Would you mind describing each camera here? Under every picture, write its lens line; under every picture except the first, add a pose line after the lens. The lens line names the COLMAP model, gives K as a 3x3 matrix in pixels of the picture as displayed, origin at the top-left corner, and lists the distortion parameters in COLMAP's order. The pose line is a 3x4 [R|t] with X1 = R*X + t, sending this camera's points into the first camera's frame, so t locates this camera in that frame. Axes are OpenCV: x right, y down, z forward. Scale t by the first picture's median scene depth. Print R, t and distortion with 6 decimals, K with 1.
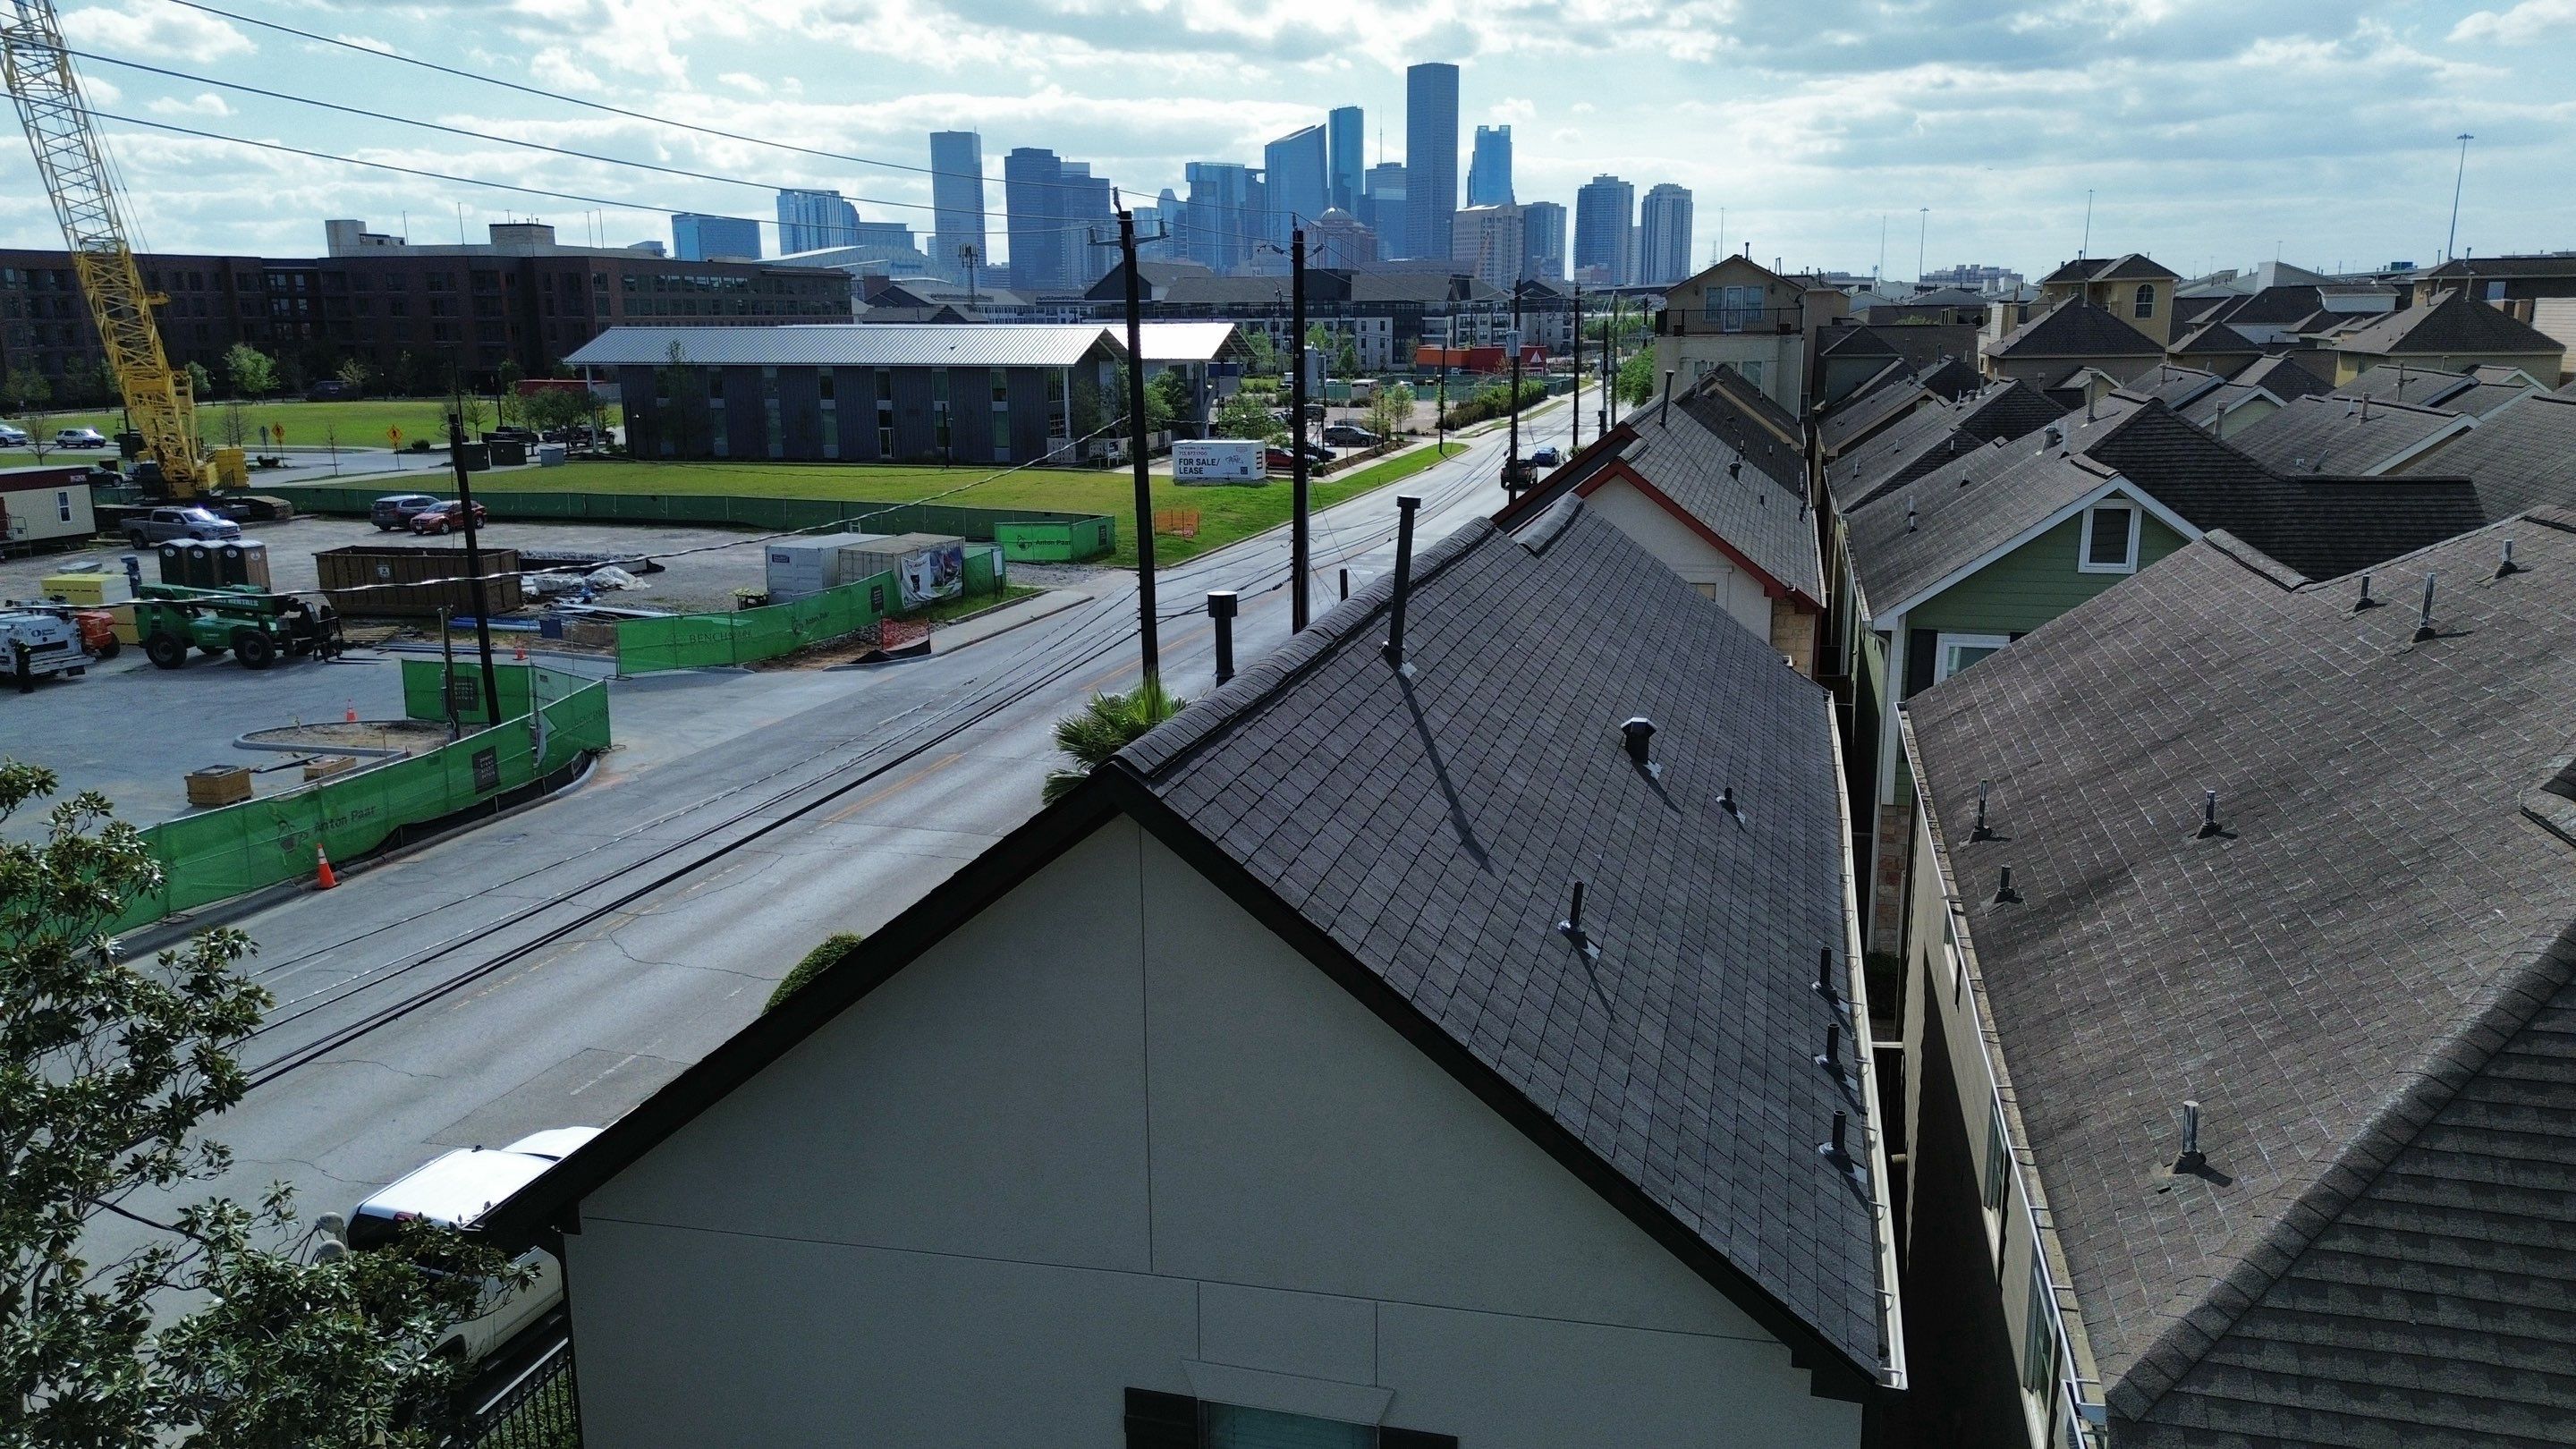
lens RADIAL K [[1826.7, 0, 1292.1], [0, 1826.7, 717.1], [0, 0, 1]] dist [0.065478, -0.057676]
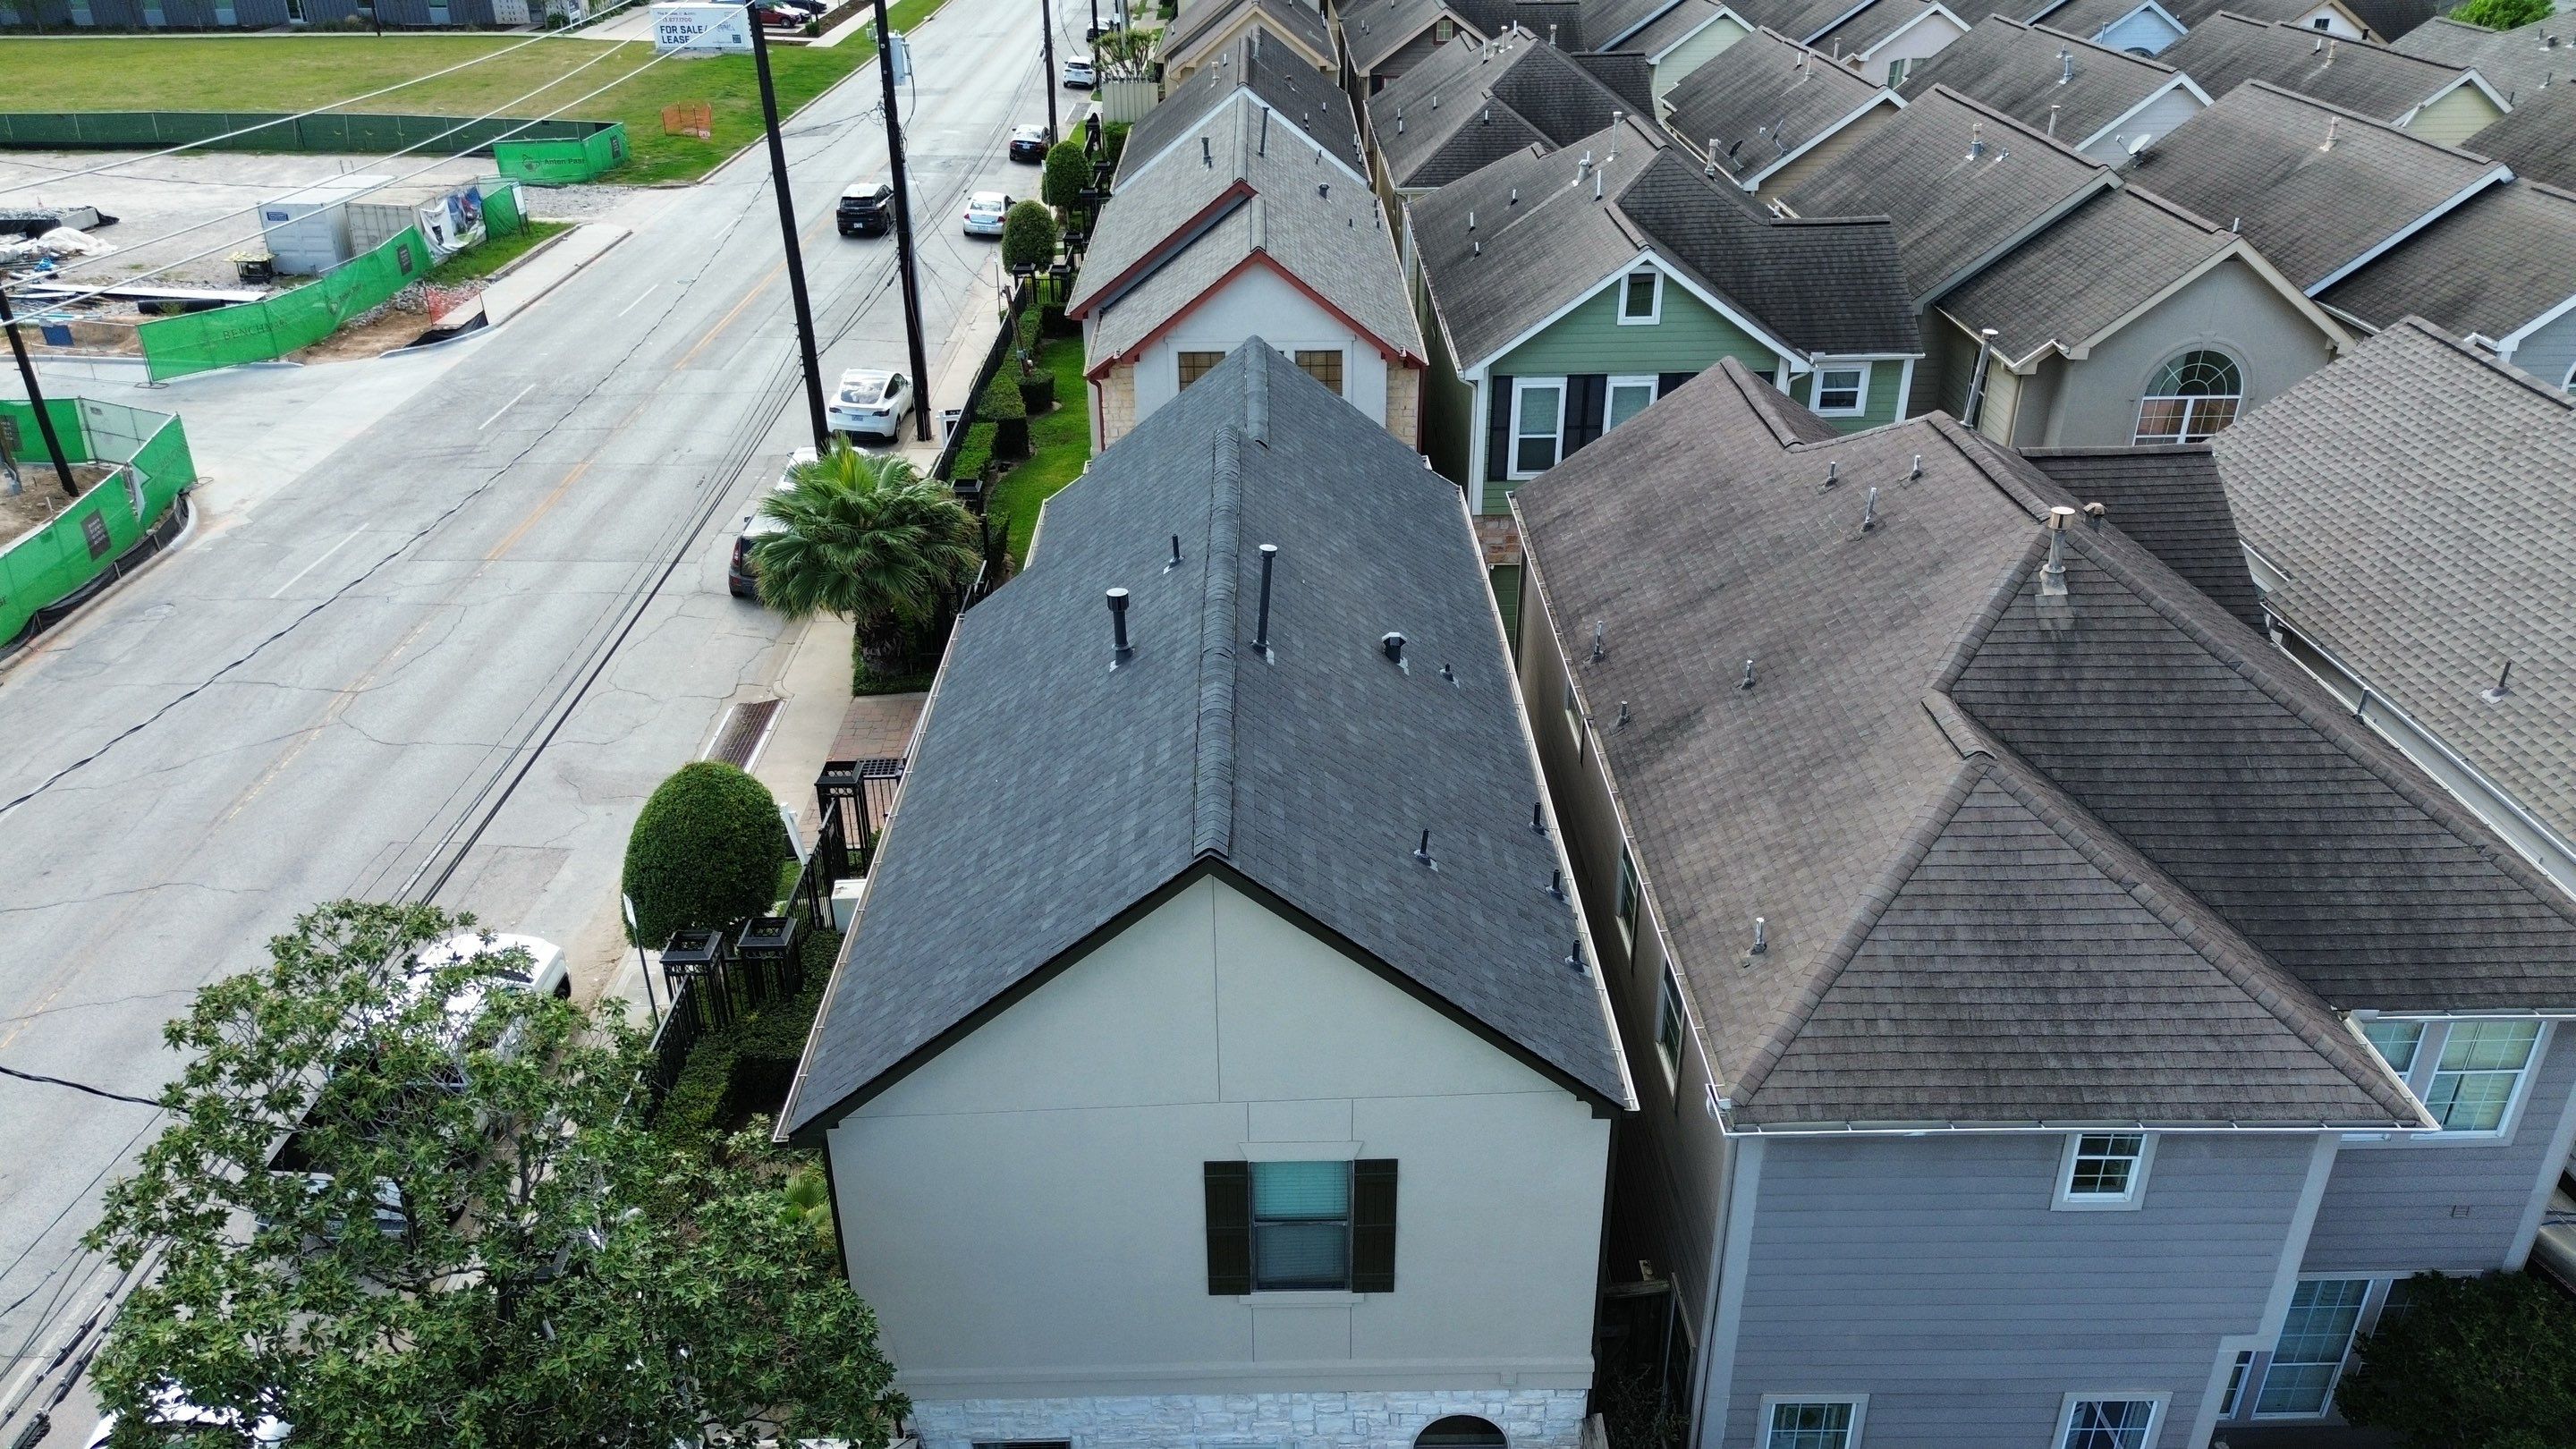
lens RADIAL K [[1826.7, 0, 1288.2], [0, 1826.7, 716.3], [0, 0, 1]] dist [0.065478, -0.057676]
pose [[0.962705, -0.122337, 0.241315, -0.078740], [0.057139, 0.963746, 0.260631, -0.100343], [-0.264451, -0.237122, 0.934793, -0.110261]]
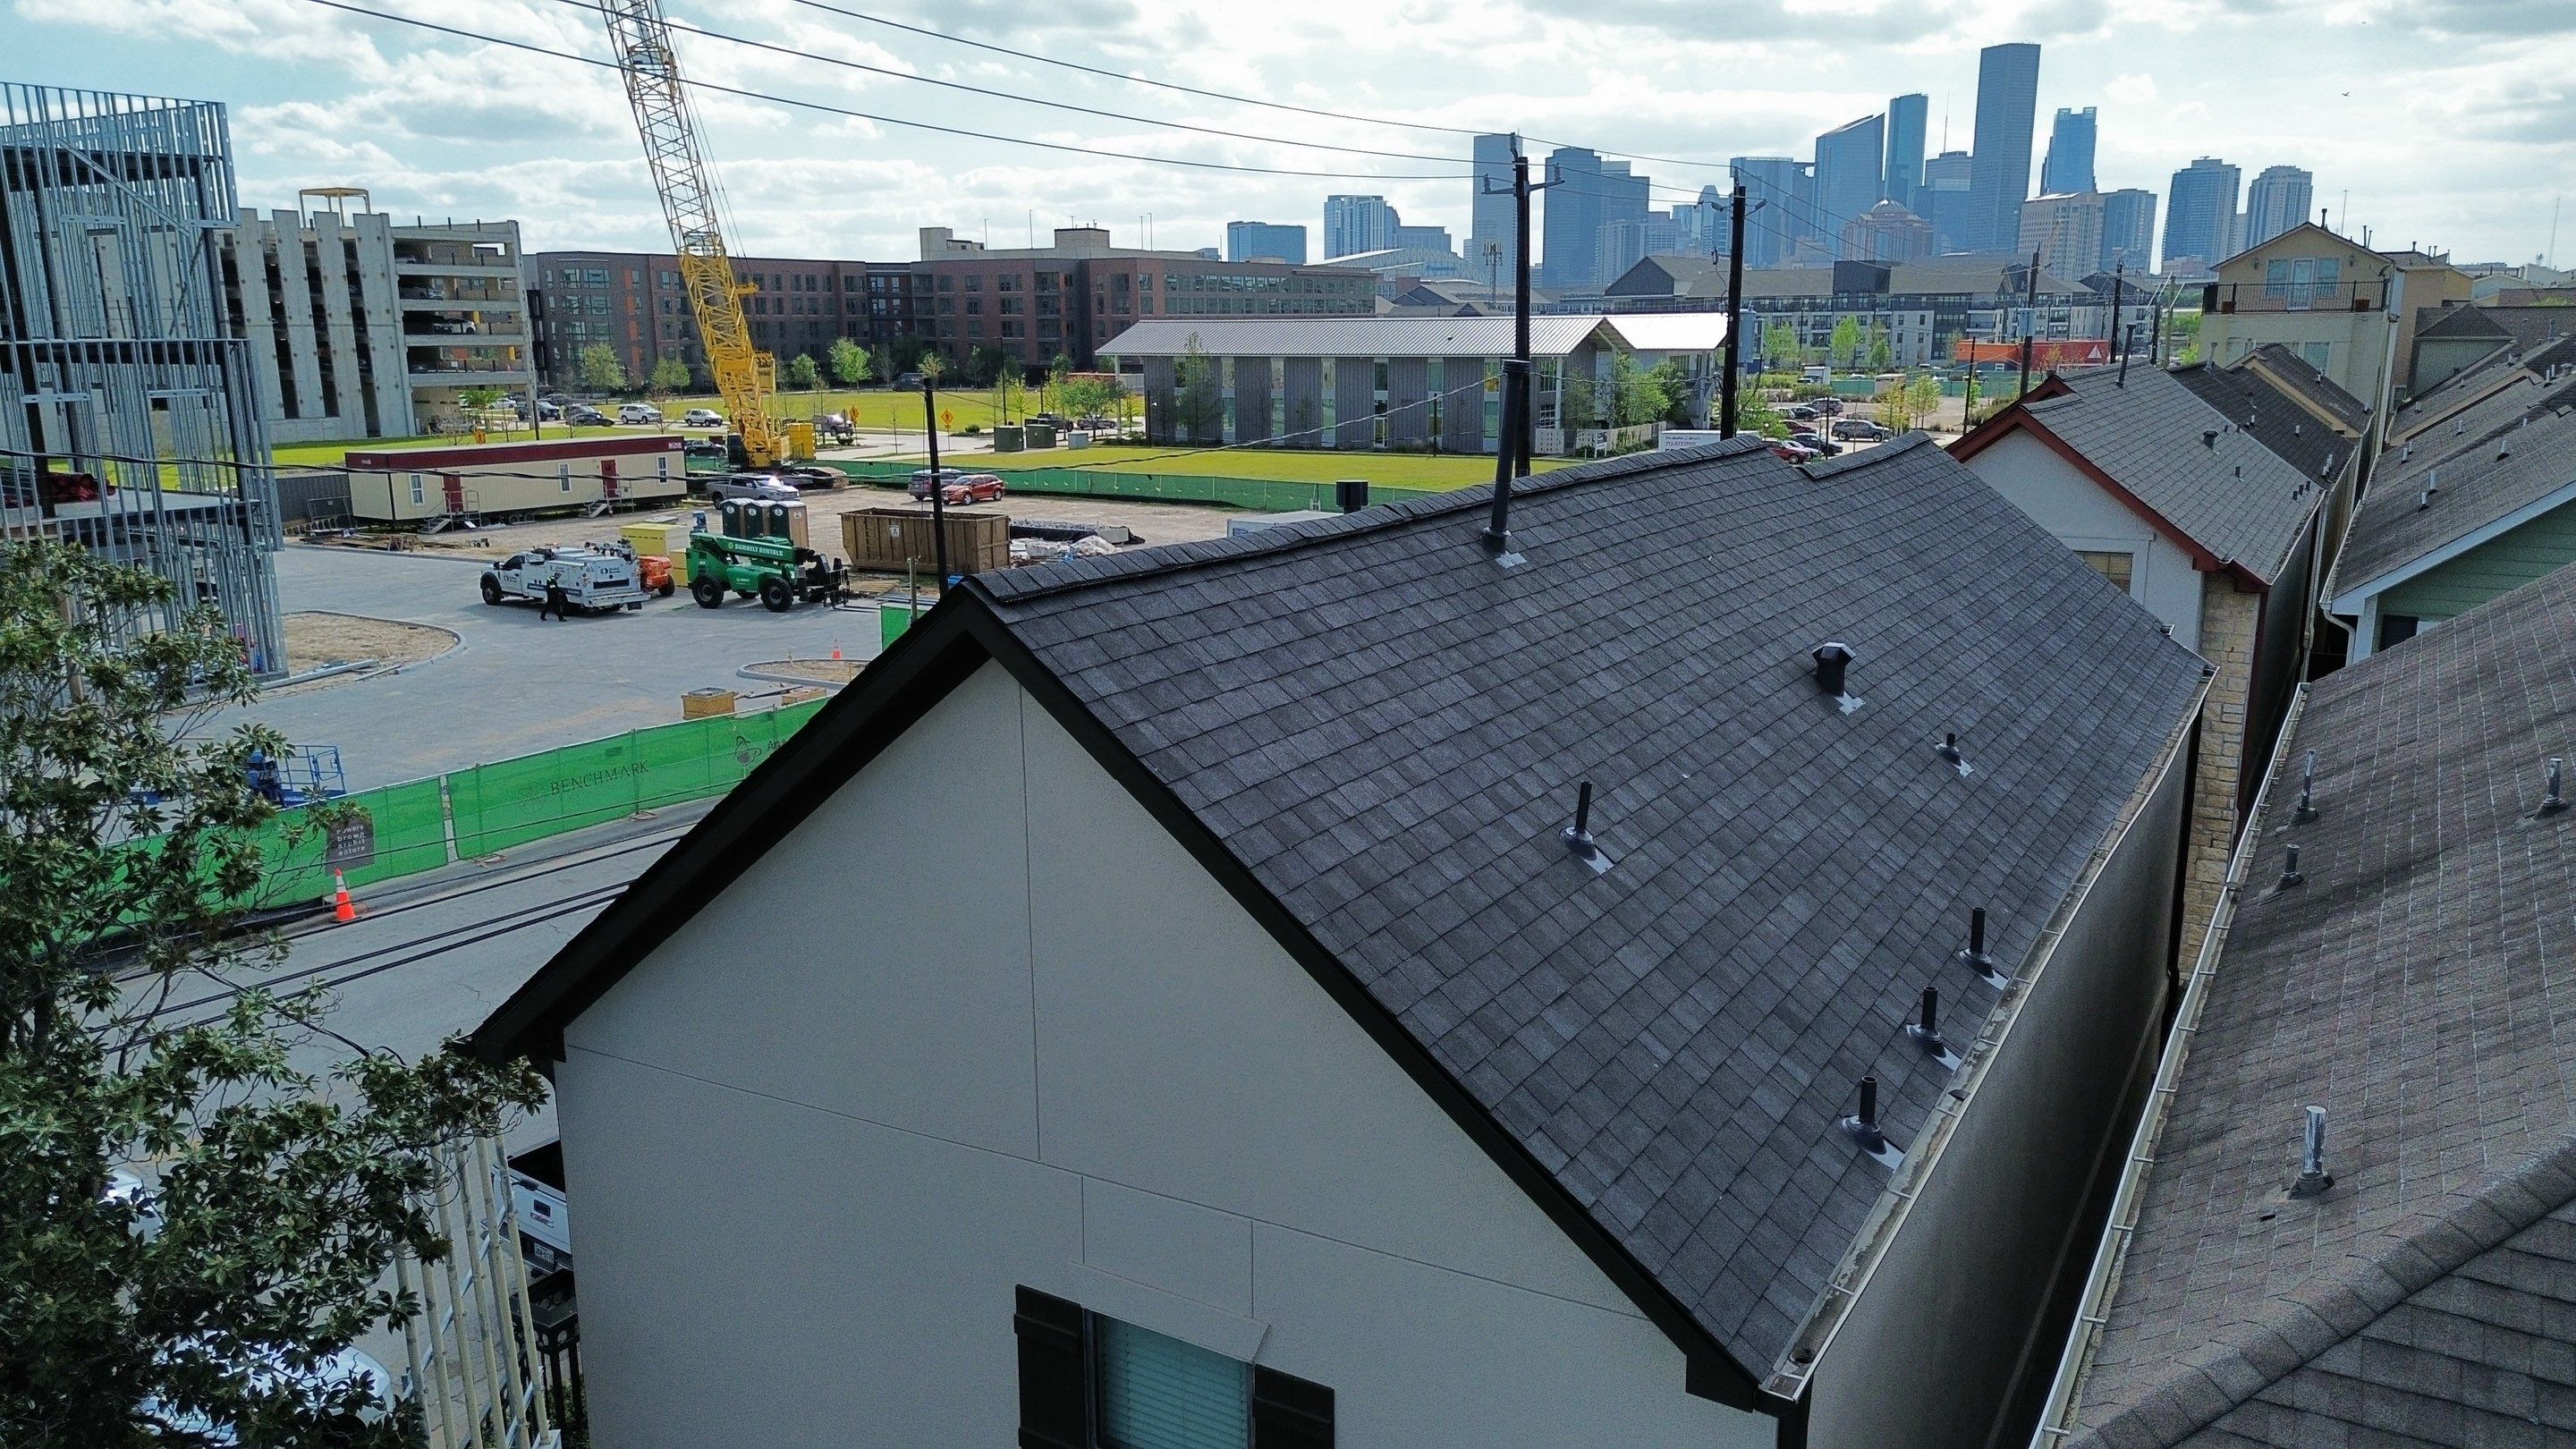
lens RADIAL K [[1826.7, 0, 1293.1], [0, 1826.7, 716.7], [0, 0, 1]] dist [0.065478, -0.057676]
pose [[0.961154, 0.059196, -0.269591, 0.056769], [-0.059279, 0.998211, 0.007841, 0.013661], [0.269572, 0.008444, 0.962943, 0.031130]]
